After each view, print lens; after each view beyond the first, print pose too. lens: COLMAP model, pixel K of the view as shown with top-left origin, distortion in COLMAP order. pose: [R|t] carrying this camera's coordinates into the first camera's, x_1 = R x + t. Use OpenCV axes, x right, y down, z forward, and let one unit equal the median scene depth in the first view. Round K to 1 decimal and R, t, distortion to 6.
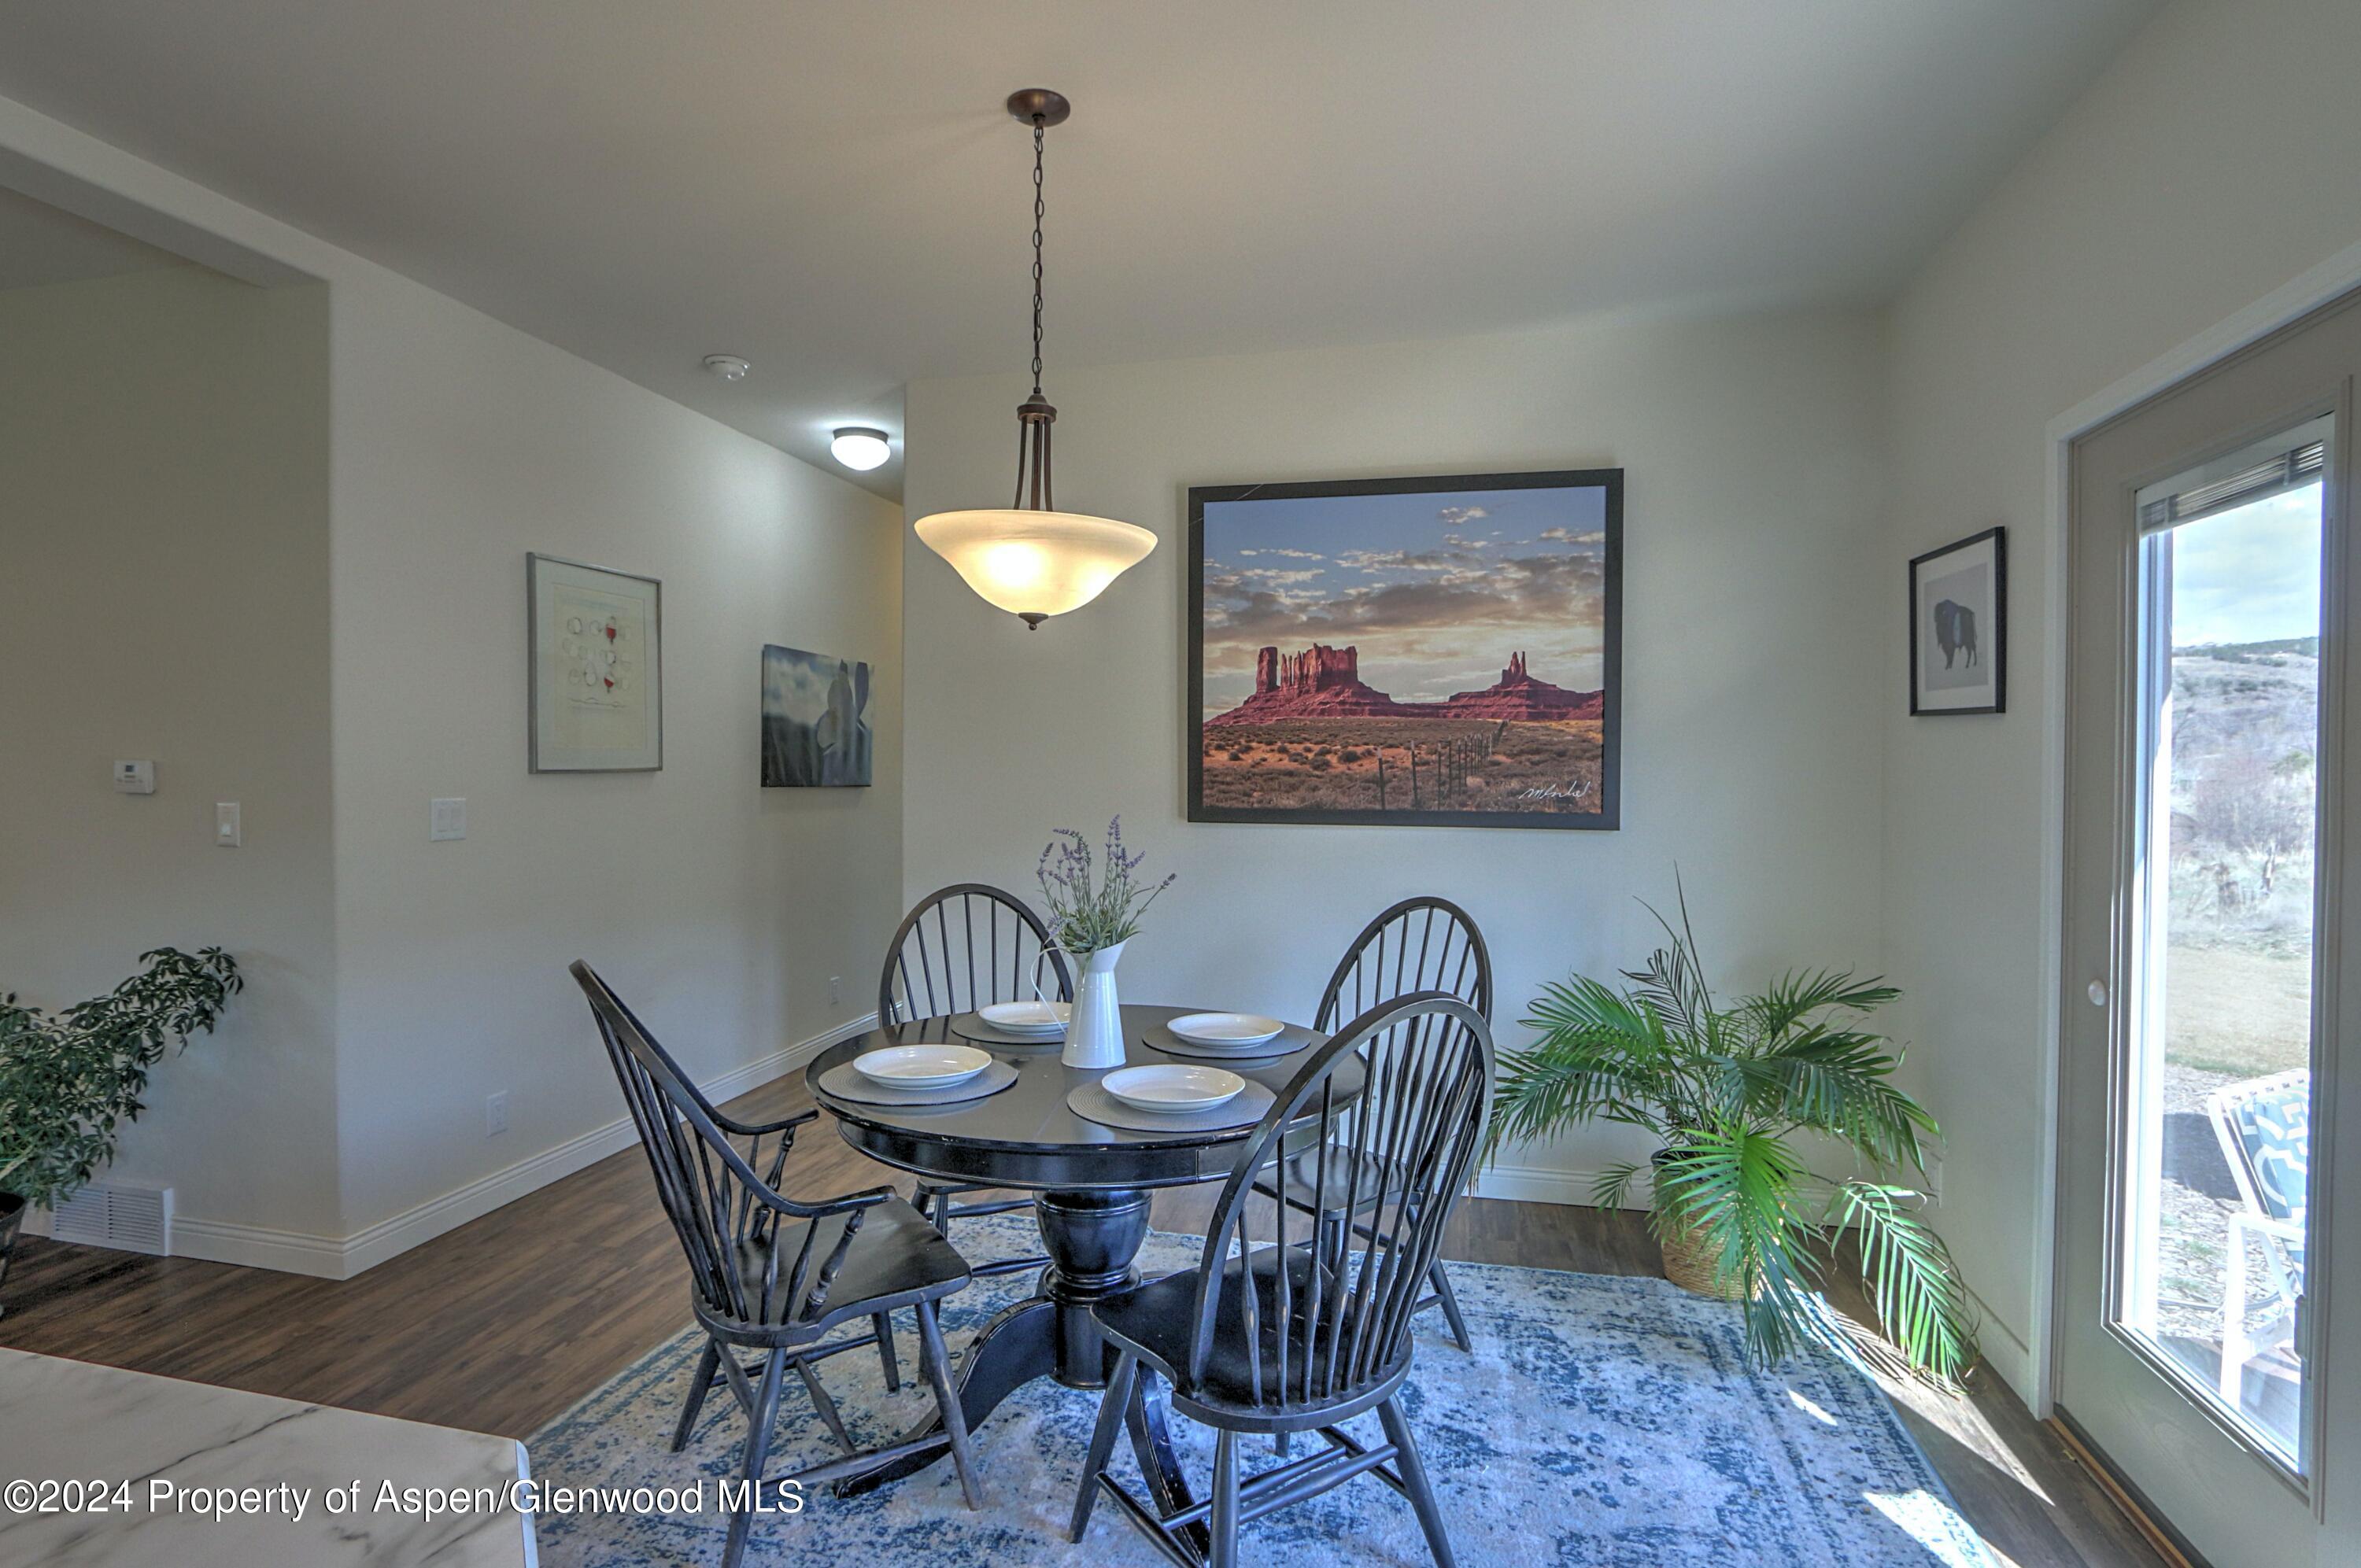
lens RADIAL K [[1103.8, 0, 1161.8], [0, 1103.8, 778.6], [0, 0, 1]] dist [-0.005299, -0.001150]
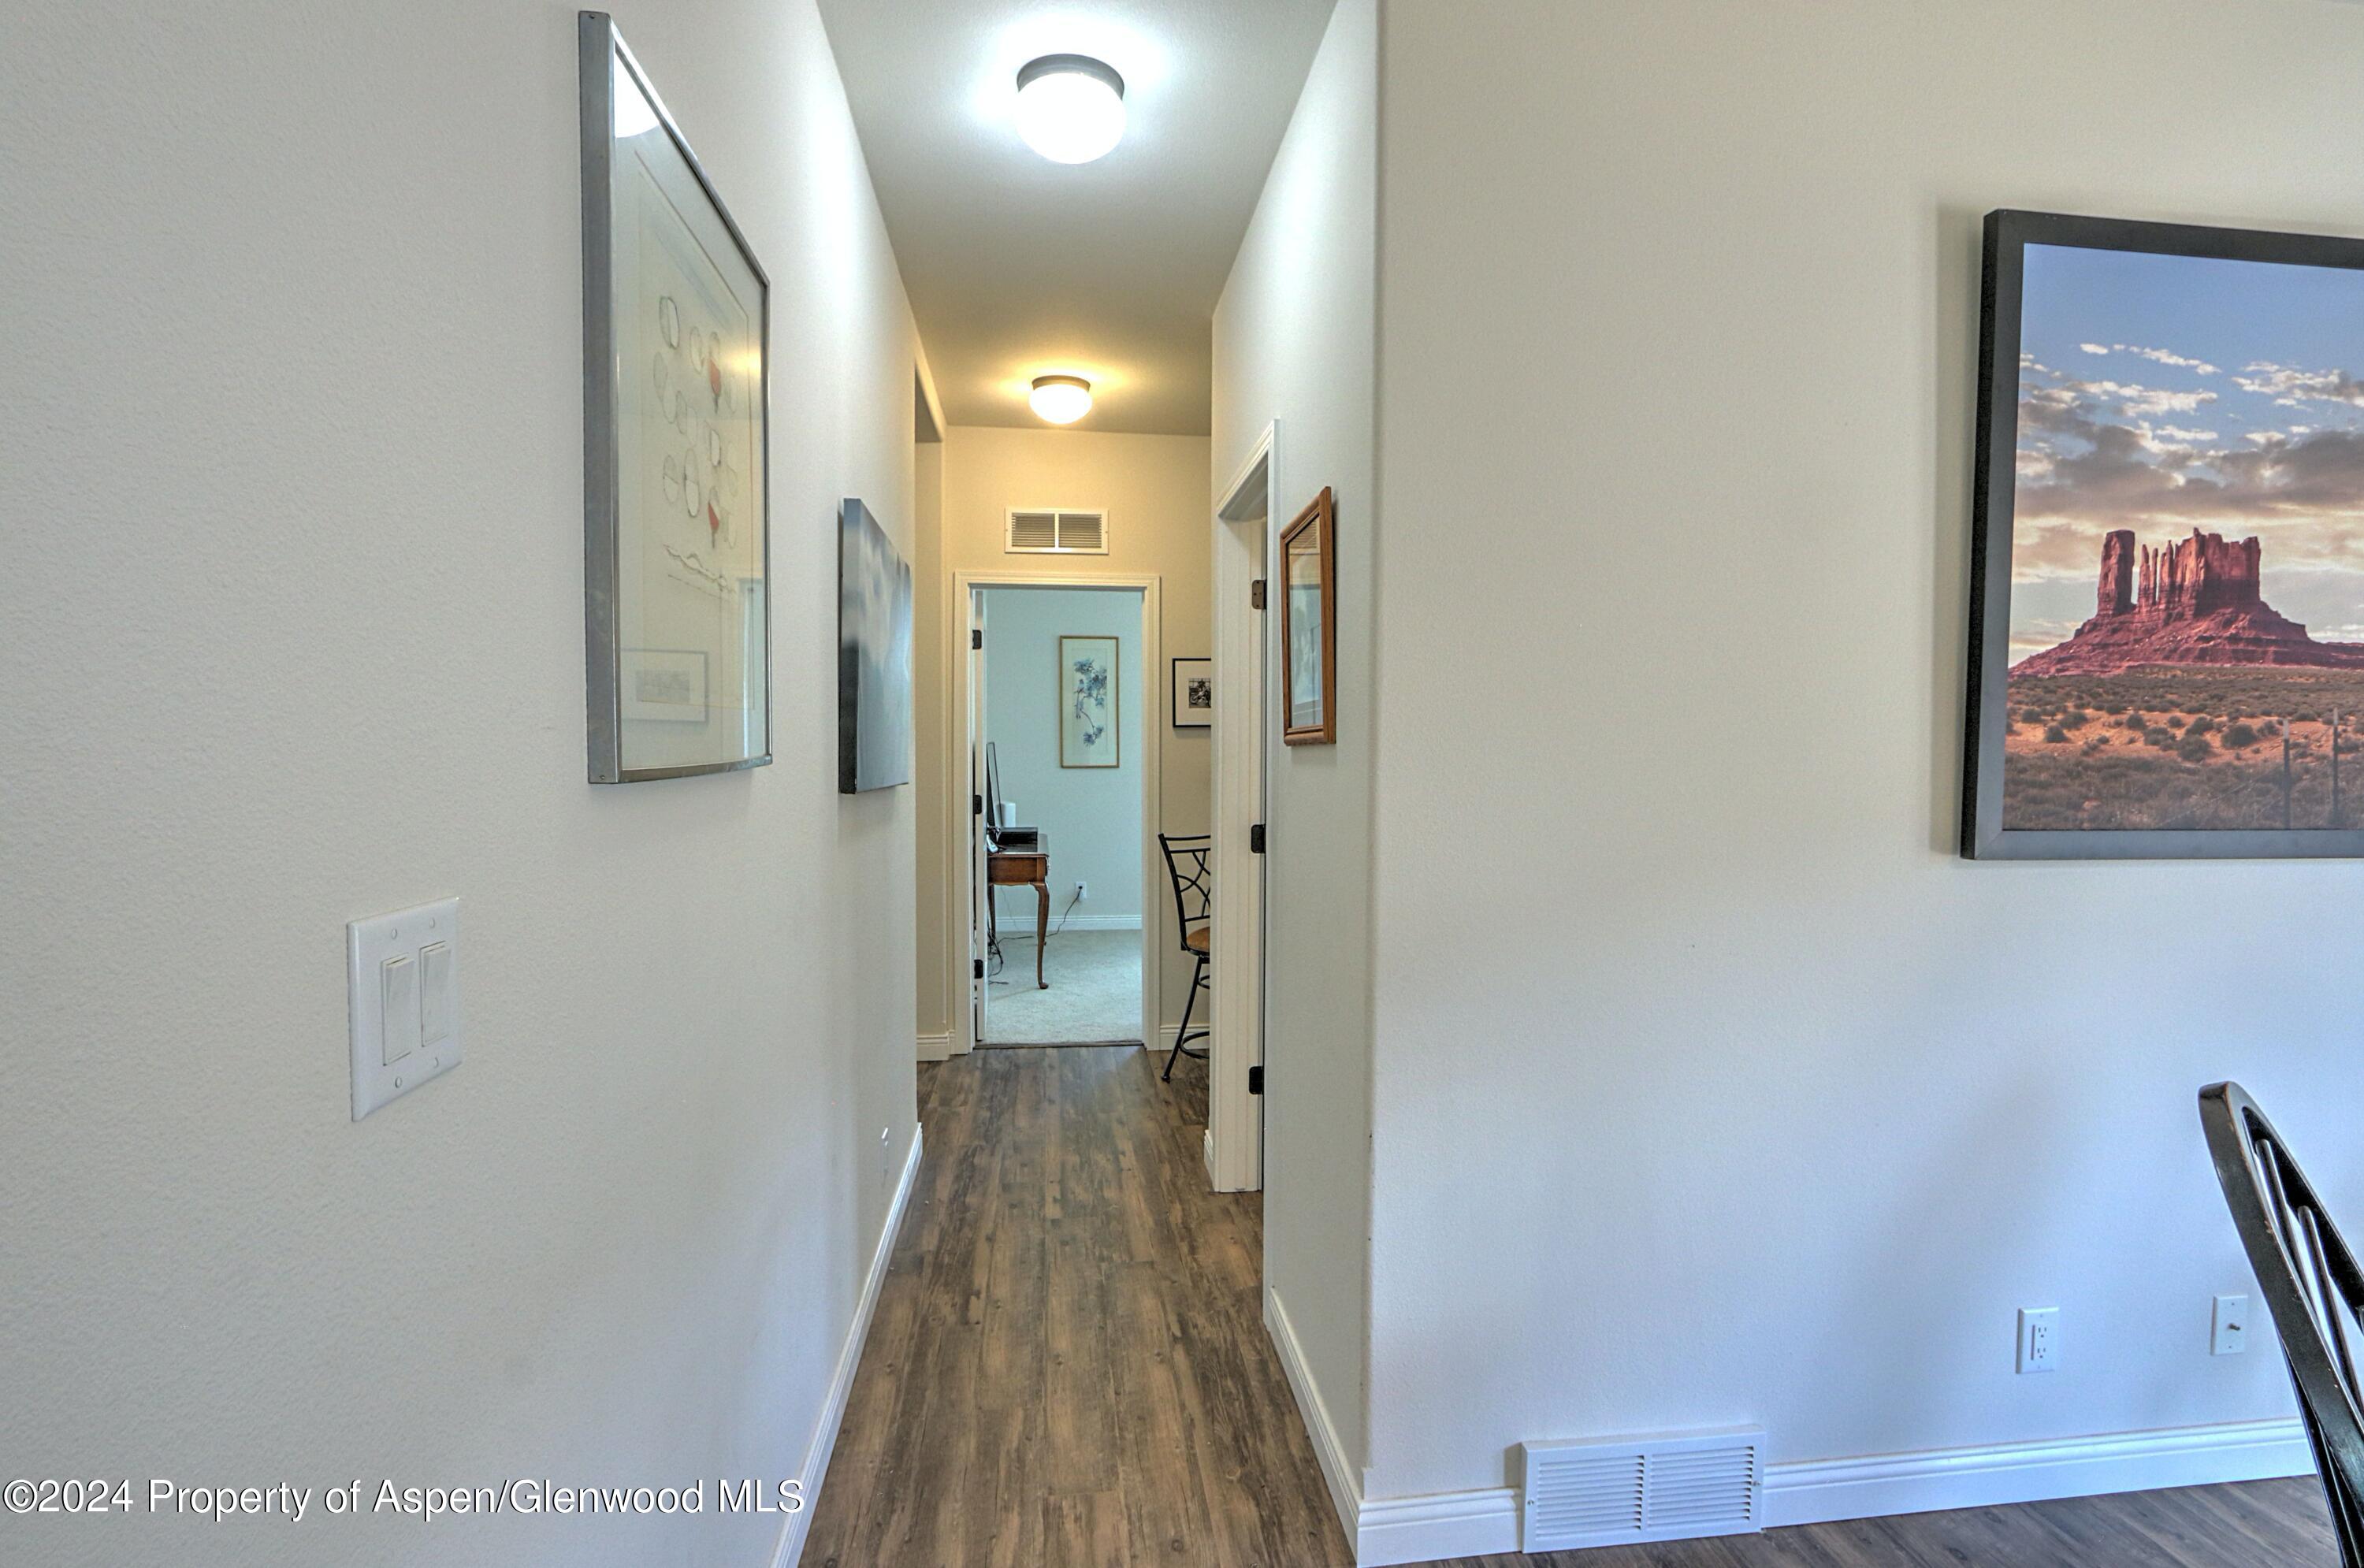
lens RADIAL K [[1105.3, 0, 1195.4], [0, 1105.3, 785.7], [0, 0, 1]] dist [-0.005299, -0.001150]
pose [[0.937638, -0.012523, 0.347388, -0.514751], [0.003314, 0.999628, 0.027089, -0.011386], [-0.347597, -0.024249, 0.937330, 0.656710]]
